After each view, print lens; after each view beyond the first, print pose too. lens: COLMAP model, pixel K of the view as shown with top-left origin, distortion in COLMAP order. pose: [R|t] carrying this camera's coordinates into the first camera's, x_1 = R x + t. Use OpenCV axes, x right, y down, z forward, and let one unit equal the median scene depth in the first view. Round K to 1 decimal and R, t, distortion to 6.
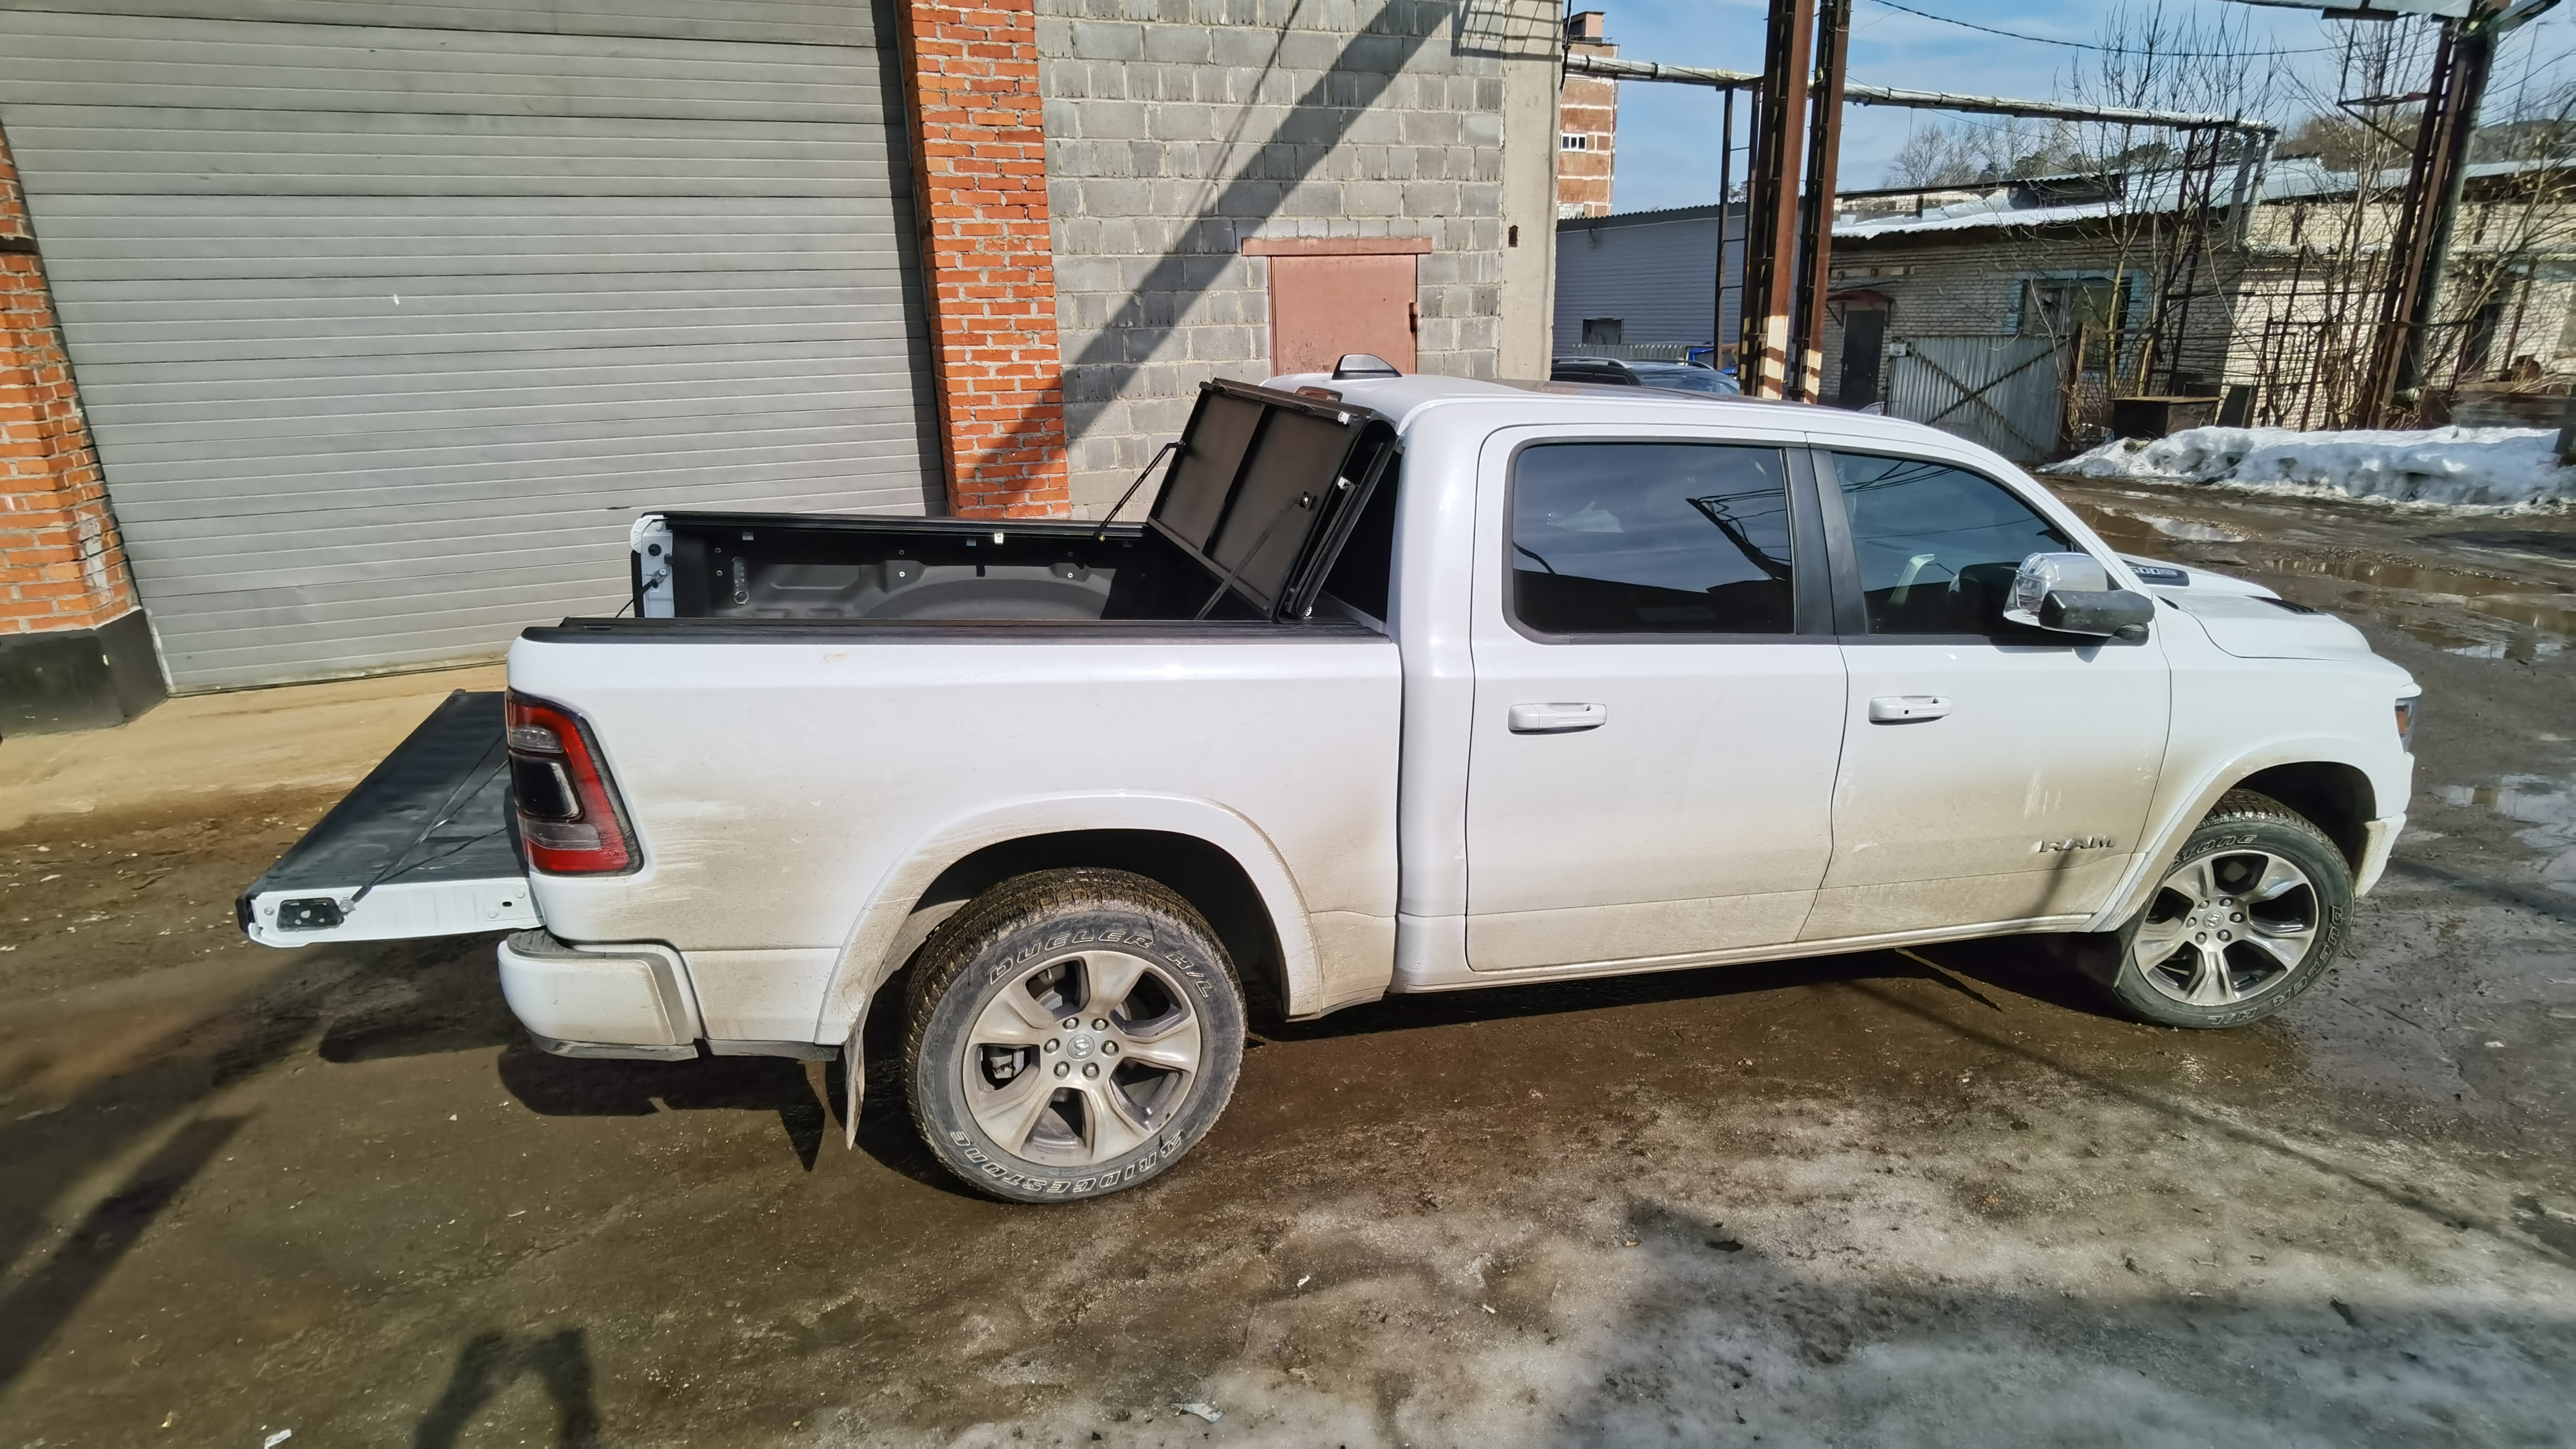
lens RADIAL K [[1285.6, 0, 1295.4], [0, 1285.6, 746.4], [0, 0, 1]] dist [-0.000209, -0.001622]
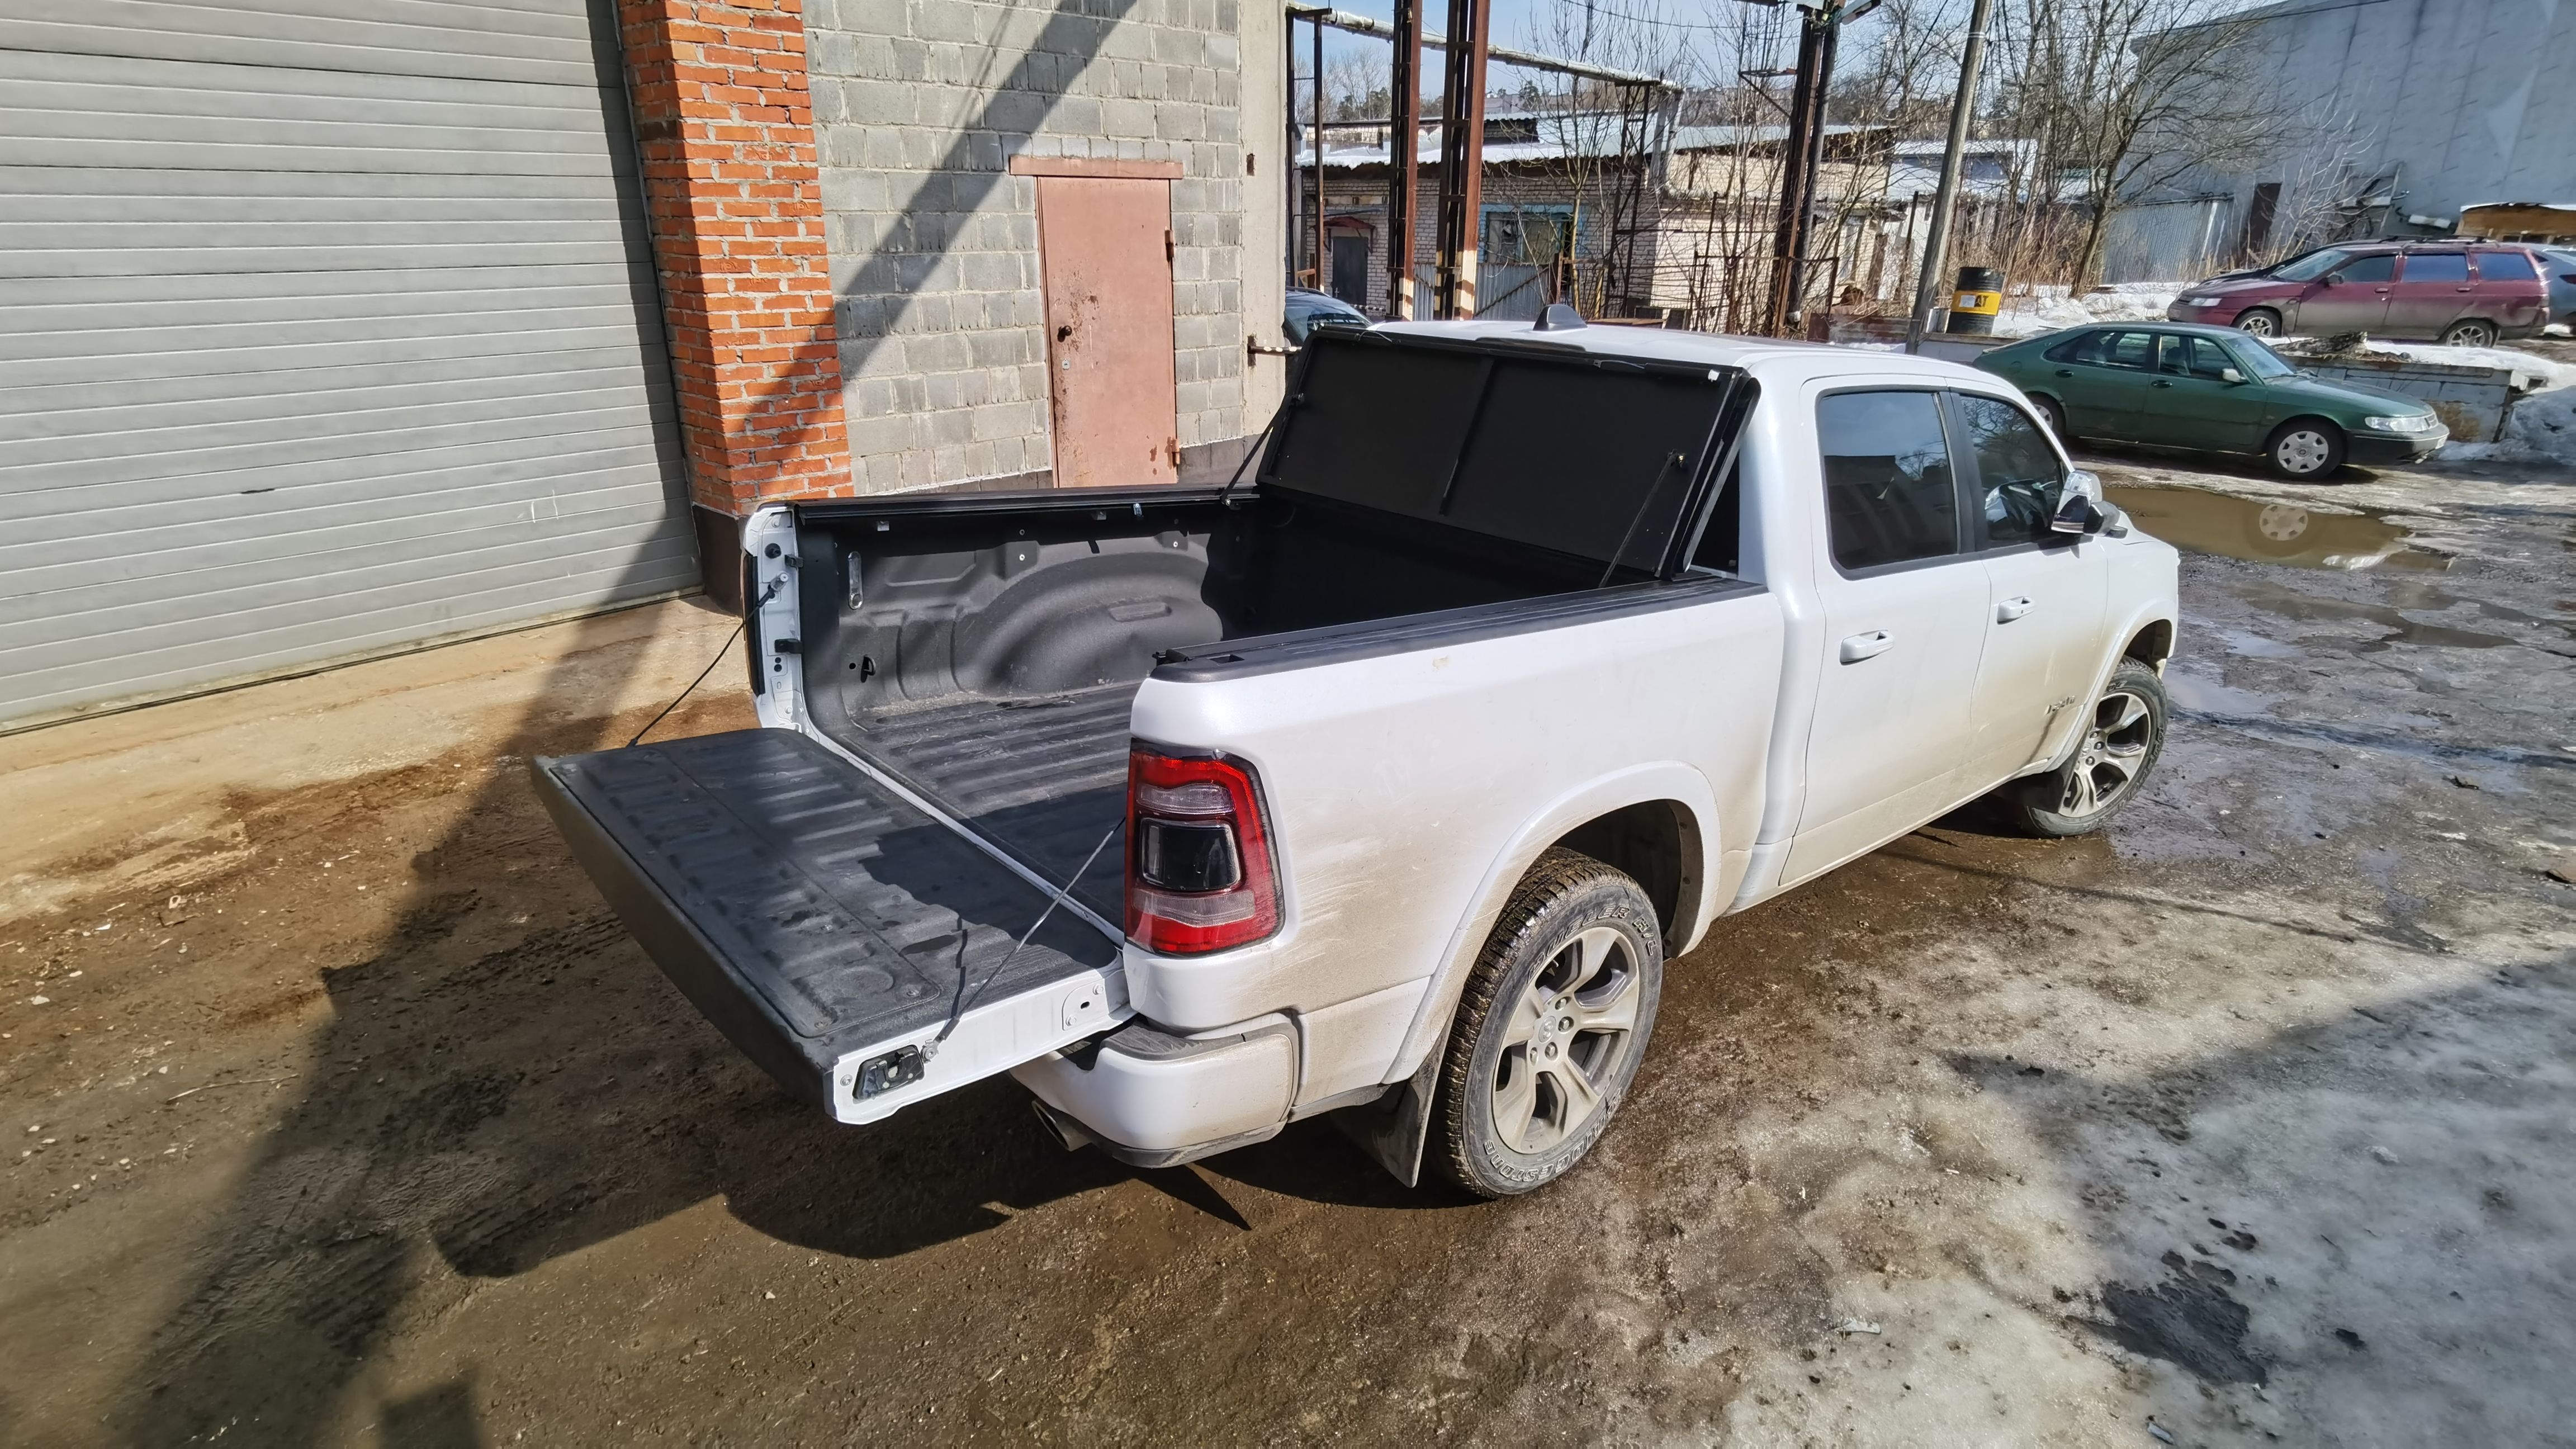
lens RADIAL K [[1285.6, 0, 1287.4], [0, 1285.6, 742.2], [0, 0, 1]] dist [-0.000209, -0.001622]
pose [[0.911916, -0.130865, 0.388951, -0.282679], [0.108656, 0.990962, 0.078666, -0.033355], [-0.395731, -0.029475, 0.917894, 0.072606]]
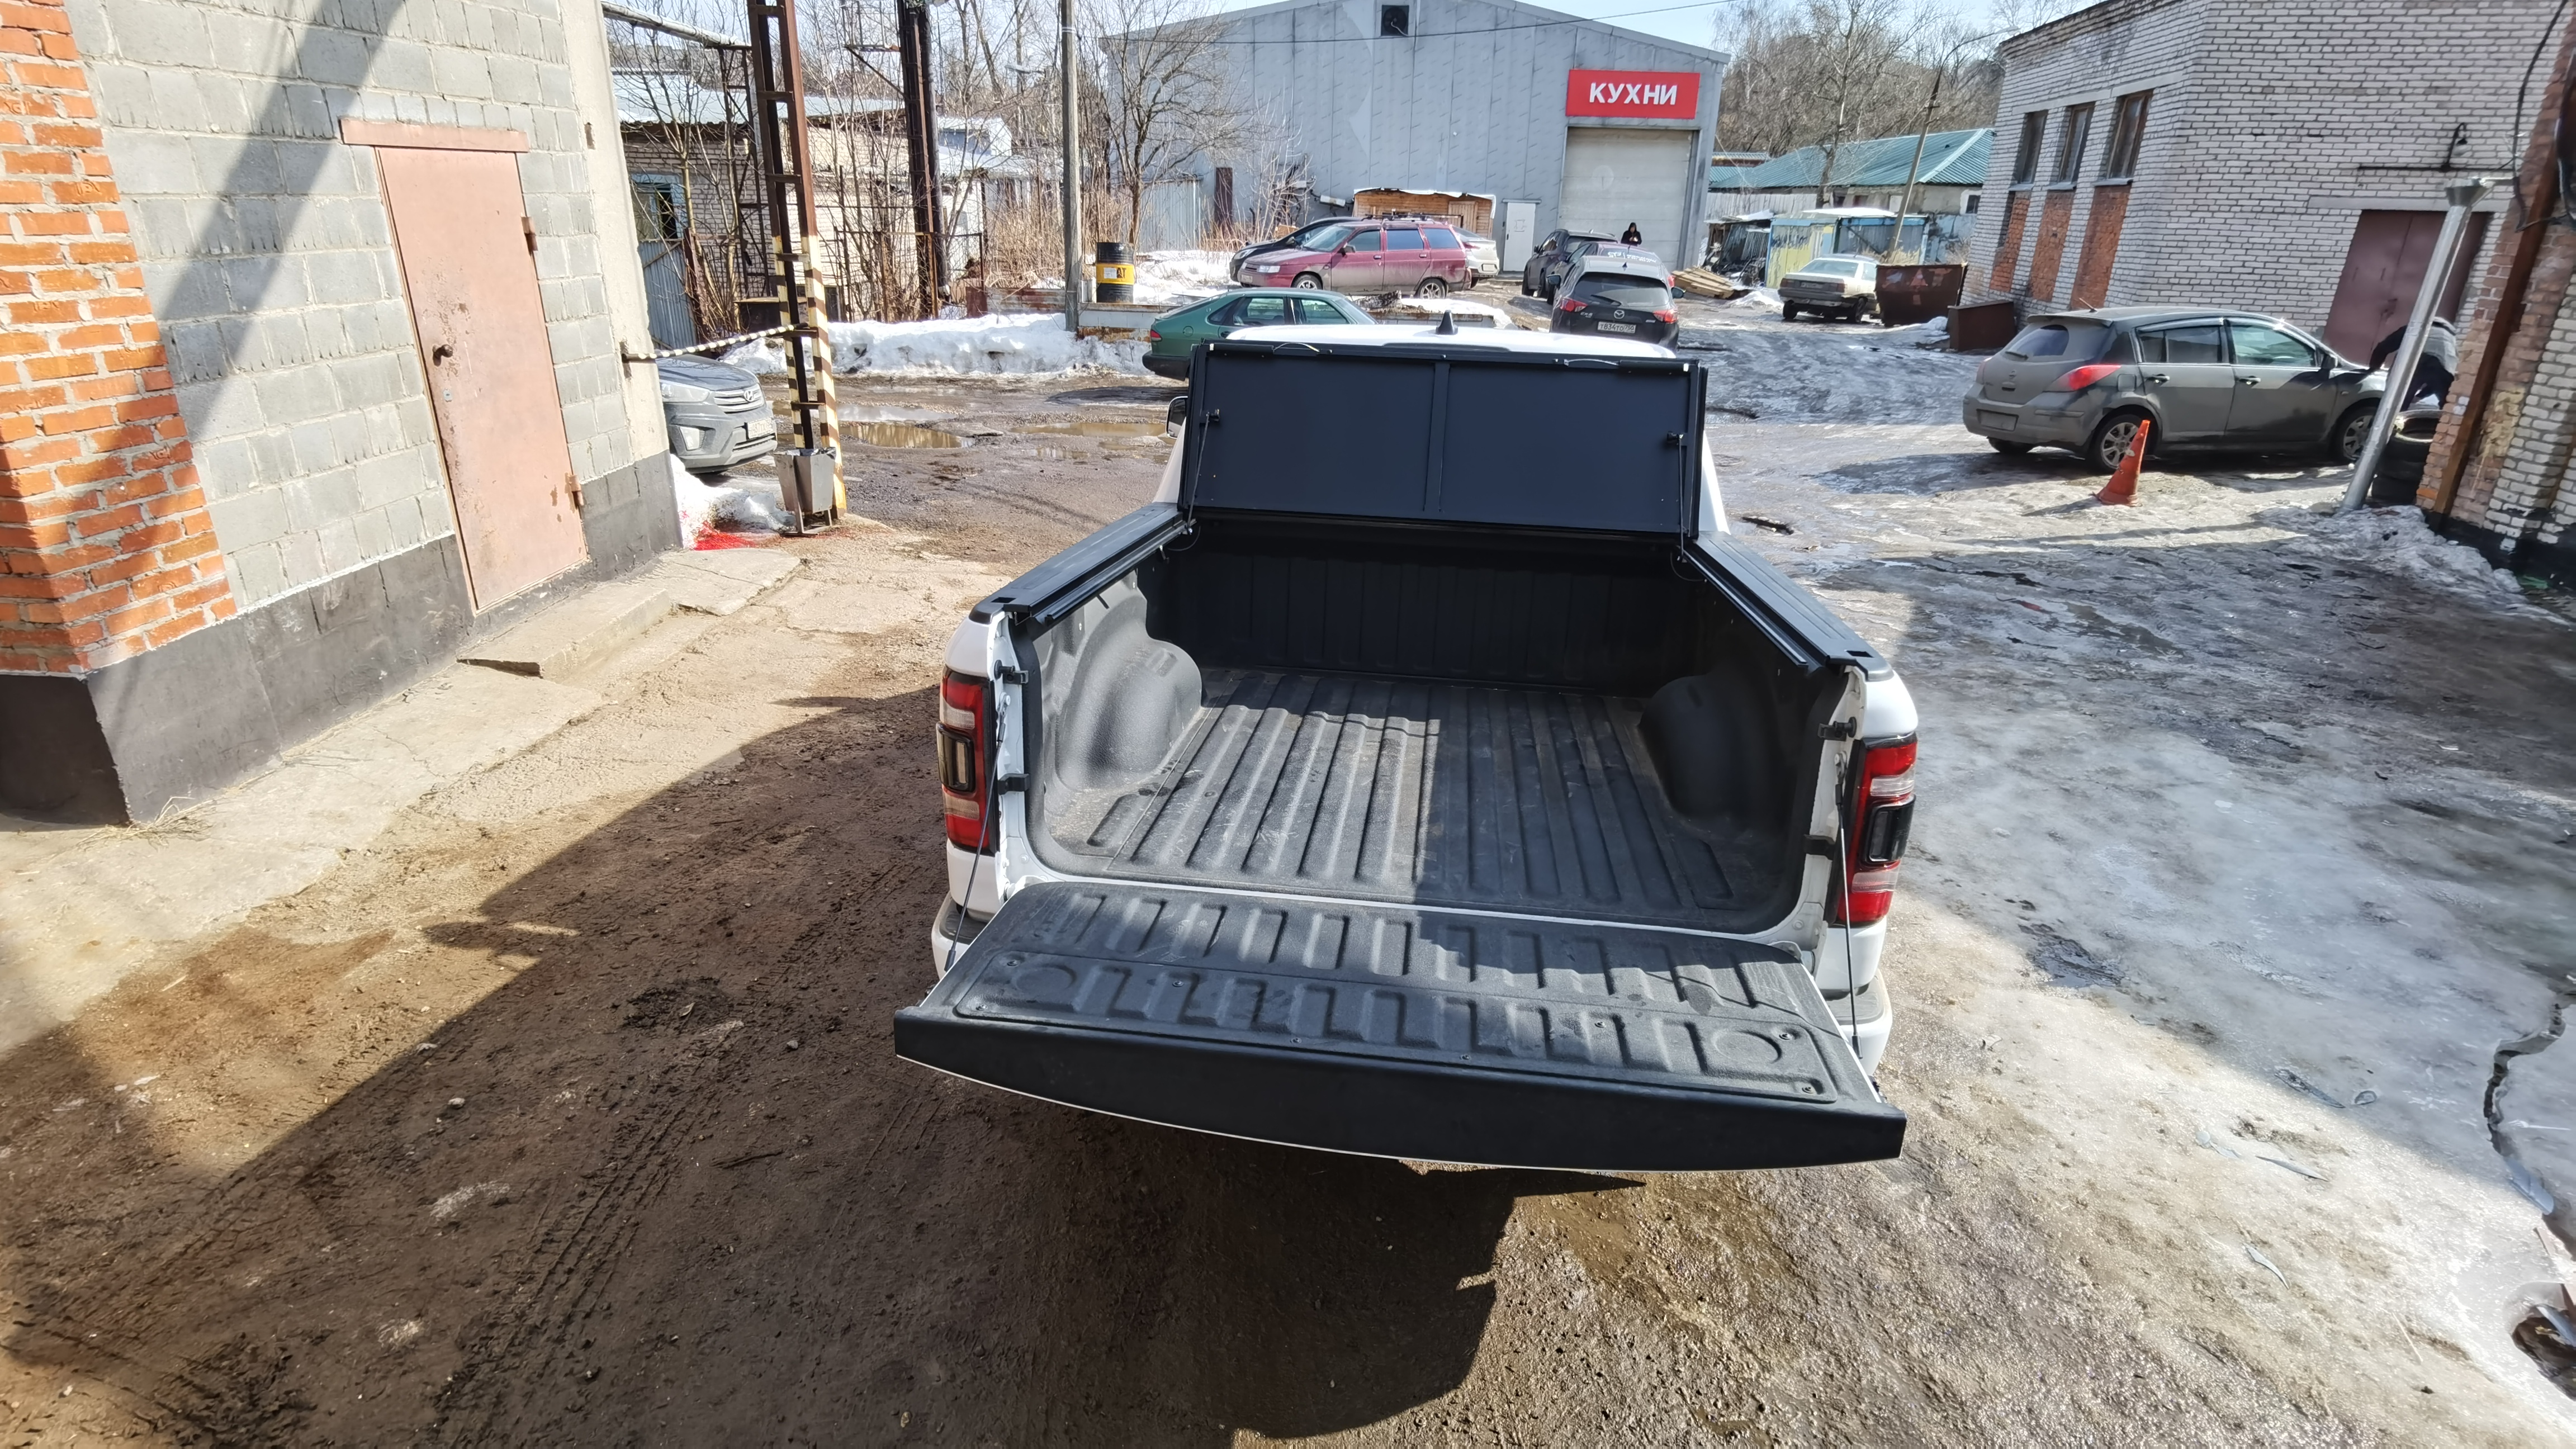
lens RADIAL K [[1285.6, 0, 1264.4], [0, 1285.6, 746.8], [0, 0, 1]] dist [-0.000209, -0.001622]
pose [[0.434714, -0.325333, 0.839752, -0.519308], [0.261648, 0.937871, 0.227899, -0.119738], [-0.861722, 0.120649, 0.492828, 0.309141]]
